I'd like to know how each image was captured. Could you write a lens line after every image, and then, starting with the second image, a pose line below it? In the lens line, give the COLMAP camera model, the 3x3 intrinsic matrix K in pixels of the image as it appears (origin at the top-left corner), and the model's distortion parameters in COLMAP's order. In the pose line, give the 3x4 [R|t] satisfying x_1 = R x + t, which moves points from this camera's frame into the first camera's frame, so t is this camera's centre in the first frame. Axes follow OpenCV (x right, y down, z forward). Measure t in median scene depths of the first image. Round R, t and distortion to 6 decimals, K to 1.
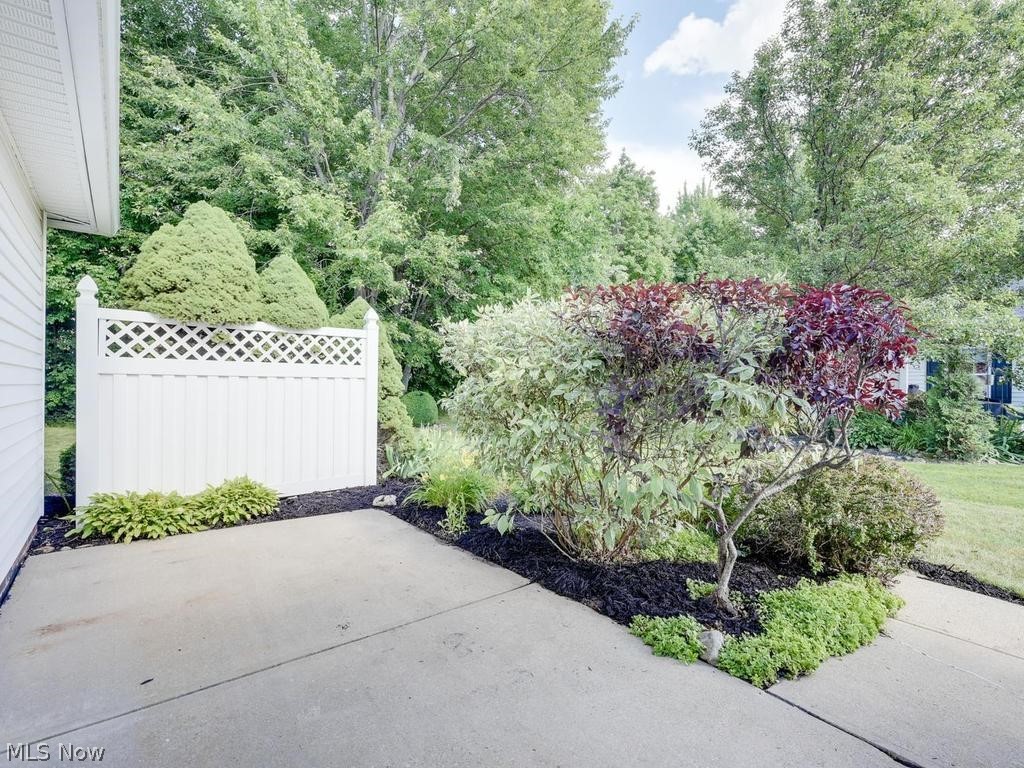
lens RADIAL K [[477.7, 0, 508.6], [0, 477.7, 385.6], [0, 0, 1]] dist [0.001228, 0.000660]
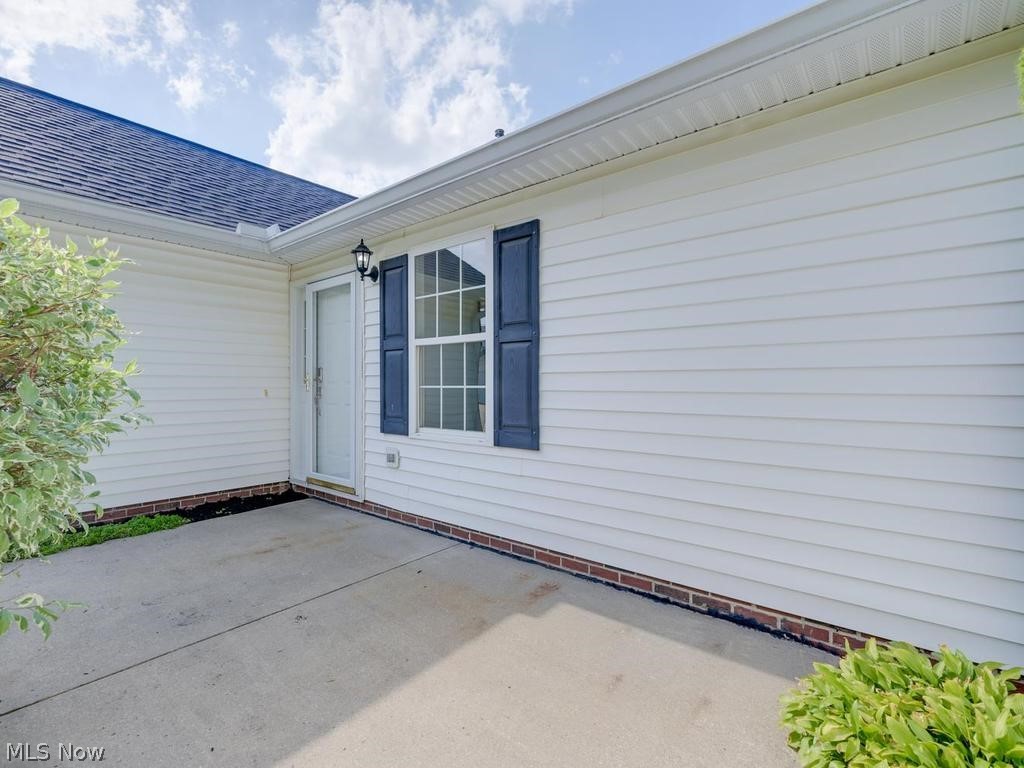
lens RADIAL K [[477.7, 0, 508.6], [0, 477.7, 385.6], [0, 0, 1]] dist [0.001228, 0.000660]
pose [[-0.980636, -0.005471, -0.195762, -0.302984], [-0.005547, 0.999985, -0.000162, -0.006683], [0.195760, 0.000927, -0.980651, 1.097785]]
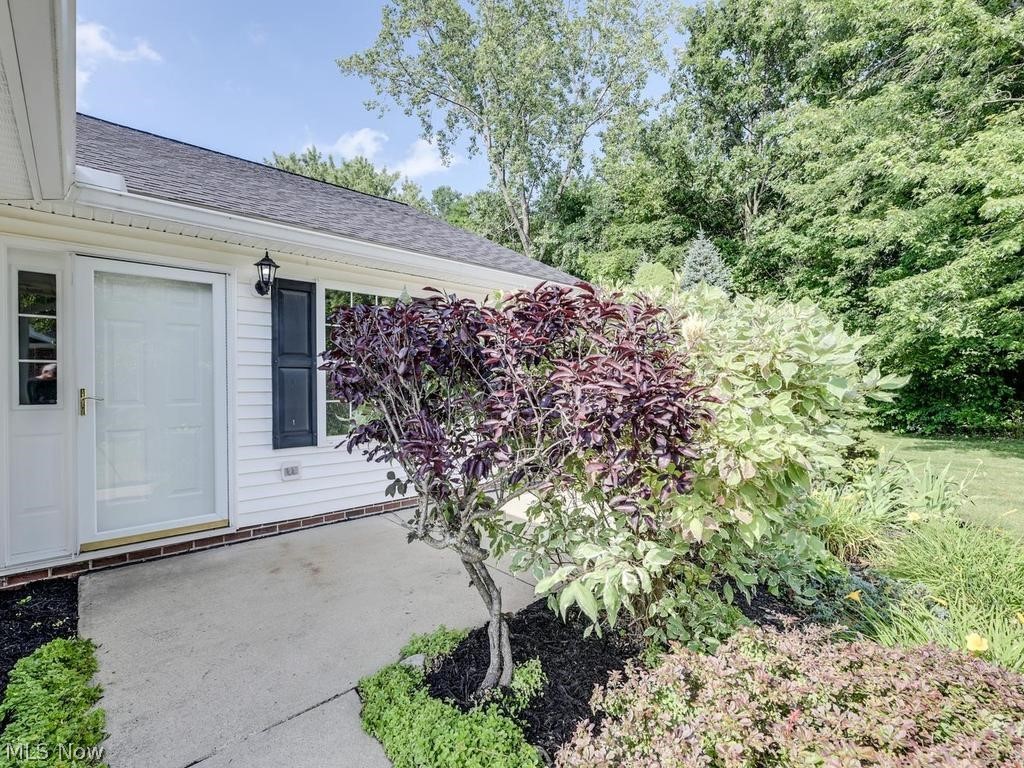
lens RADIAL K [[477.7, 0, 508.6], [0, 477.7, 385.6], [0, 0, 1]] dist [0.001228, 0.000660]
pose [[0.054478, -0.005911, -0.998497, 0.714536], [0.007870, 0.999954, -0.005490, -0.028542], [0.998484, -0.007559, 0.054522, 0.537722]]
